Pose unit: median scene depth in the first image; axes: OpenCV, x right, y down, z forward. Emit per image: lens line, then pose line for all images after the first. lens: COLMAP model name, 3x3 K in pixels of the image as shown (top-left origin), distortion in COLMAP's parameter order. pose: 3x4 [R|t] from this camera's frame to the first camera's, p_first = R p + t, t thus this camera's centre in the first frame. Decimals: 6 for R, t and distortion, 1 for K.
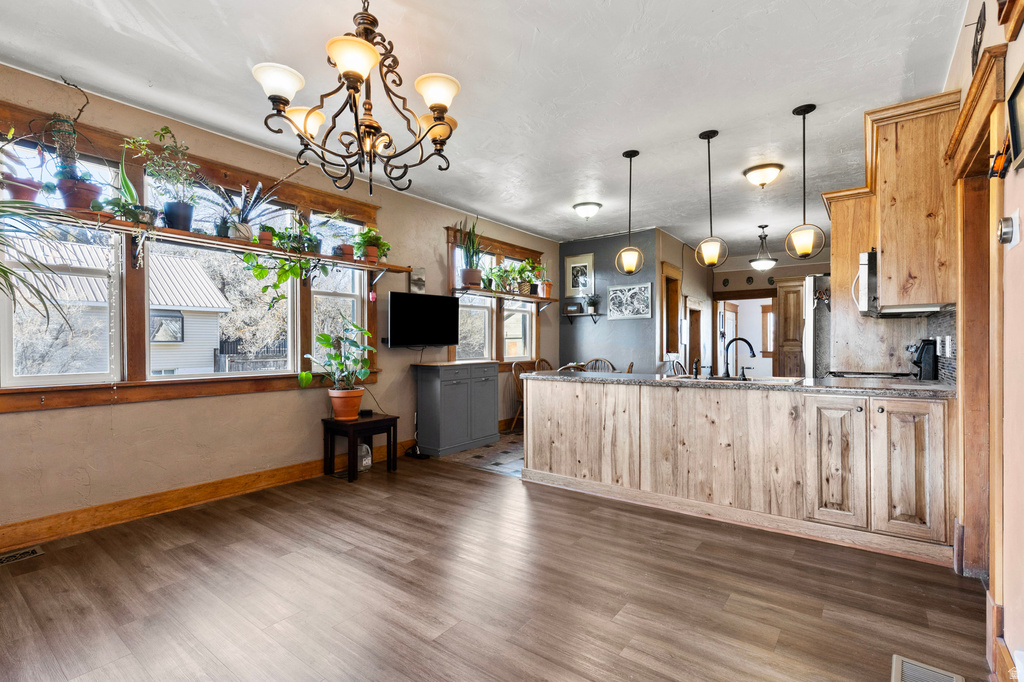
lens RADIAL K [[475.1, 0, 512.0], [0, 475.1, 341.0], [0, 0, 1]] dist [-0.000956, 0.000003]
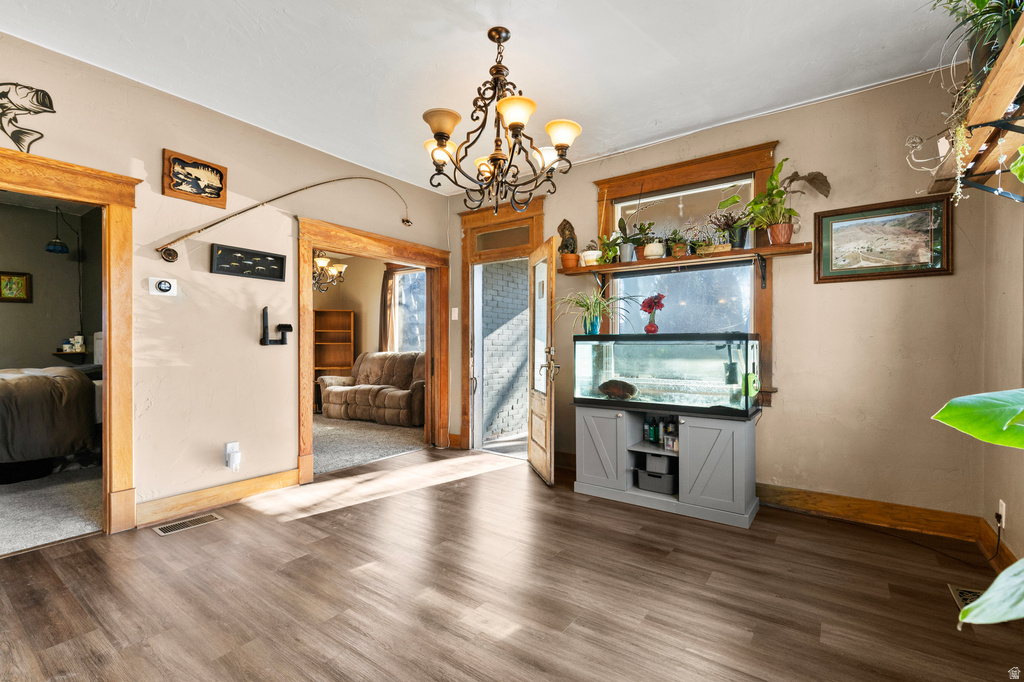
lens RADIAL K [[465.6, 0, 510.5], [0, 465.6, 346.7], [0, 0, 1]] dist [-0.002240, -0.000311]
pose [[-0.999682, 0.002753, -0.025084, -0.208698], [0.002743, 0.999996, 0.000468, 0.018134], [0.025085, 0.000399, -0.999685, 1.446290]]
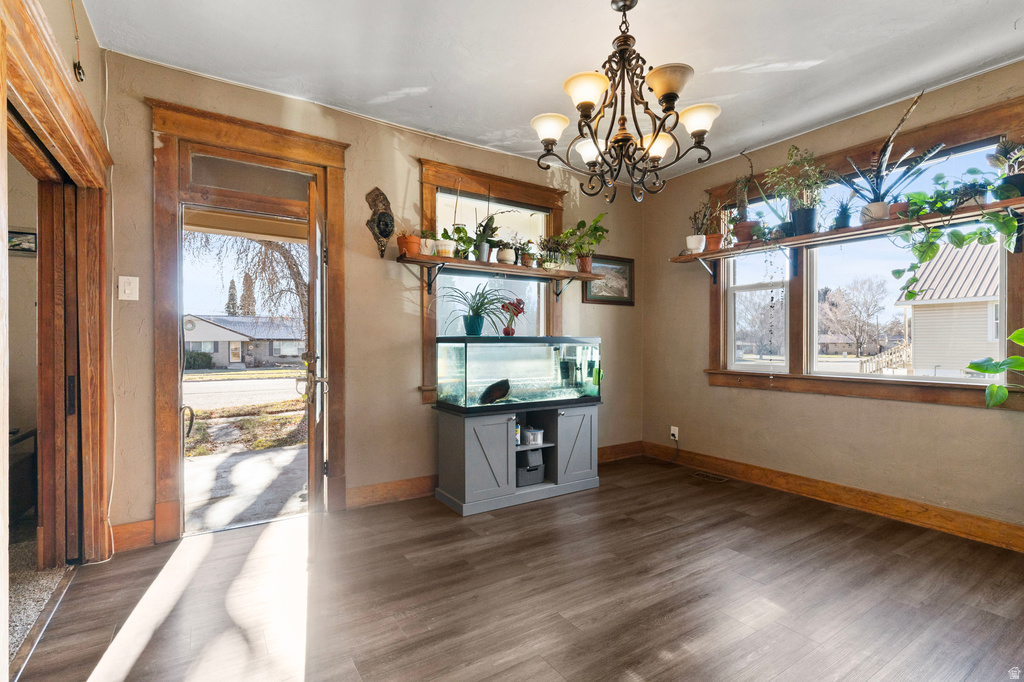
lens RADIAL K [[465.6, 0, 510.5], [0, 465.6, 346.7], [0, 0, 1]] dist [-0.002240, -0.000311]
pose [[-0.335137, 0.010063, -0.942116, 0.509577], [0.005142, 0.999948, 0.008851, 0.004351], [0.942155, -0.001878, -0.335171, 0.734178]]
